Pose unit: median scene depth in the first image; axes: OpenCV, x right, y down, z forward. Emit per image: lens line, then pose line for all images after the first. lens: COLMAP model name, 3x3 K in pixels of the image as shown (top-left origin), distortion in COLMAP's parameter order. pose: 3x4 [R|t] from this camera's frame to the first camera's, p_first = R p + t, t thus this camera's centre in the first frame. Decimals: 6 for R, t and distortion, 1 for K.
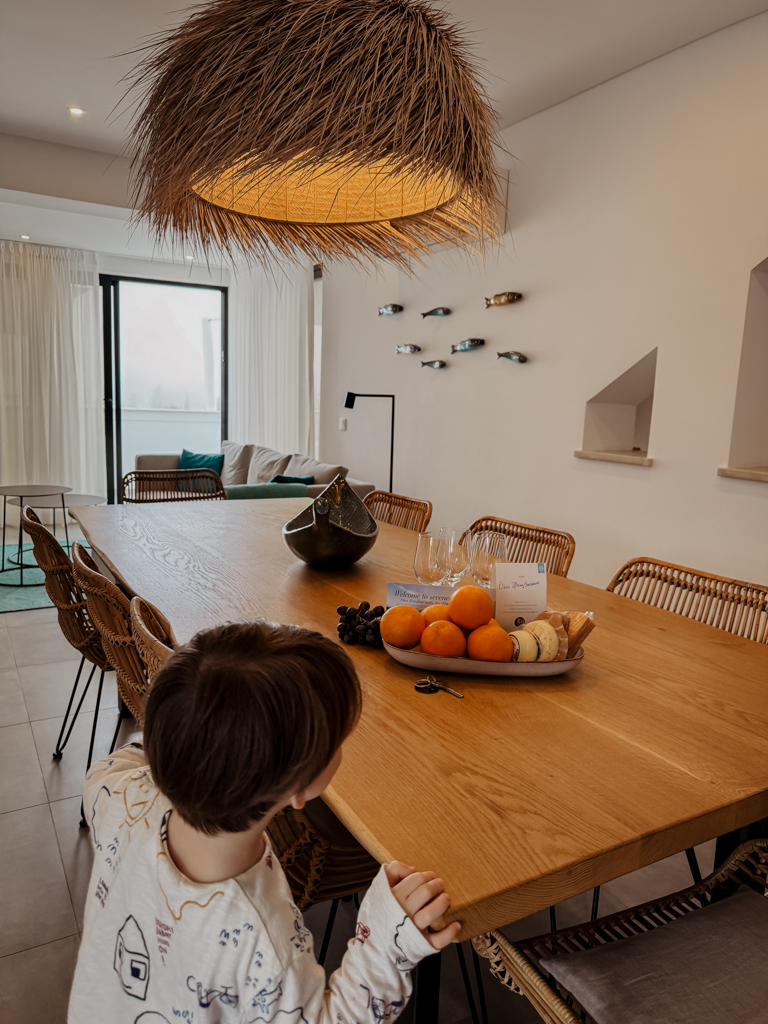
lens RADIAL K [[717.2, 0, 384.0], [0, 717.2, 512.0], [0, 0, 1]] dist [-0.008412, 0.038585]
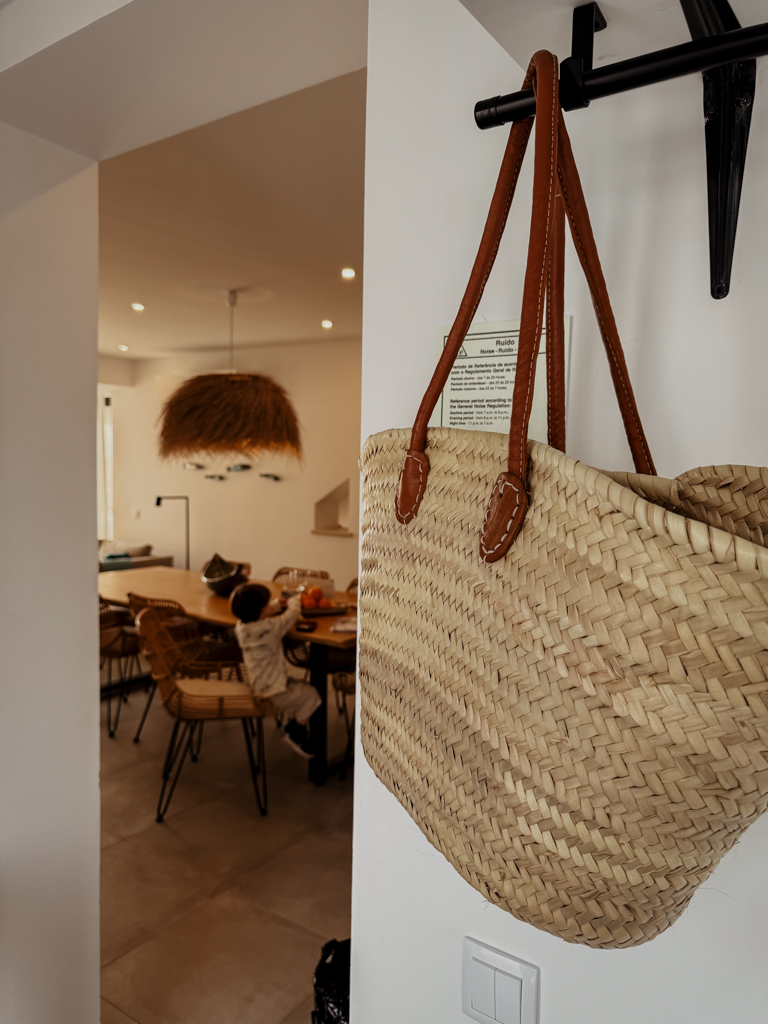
lens RADIAL K [[717.2, 0, 384.0], [0, 717.2, 512.0], [0, 0, 1]] dist [-0.008412, 0.038585]
pose [[0.901085, -0.049141, 0.430848, -0.594167], [0.082857, 0.994764, -0.059830, -0.006352], [-0.425652, 0.089611, 0.900439, -1.242049]]
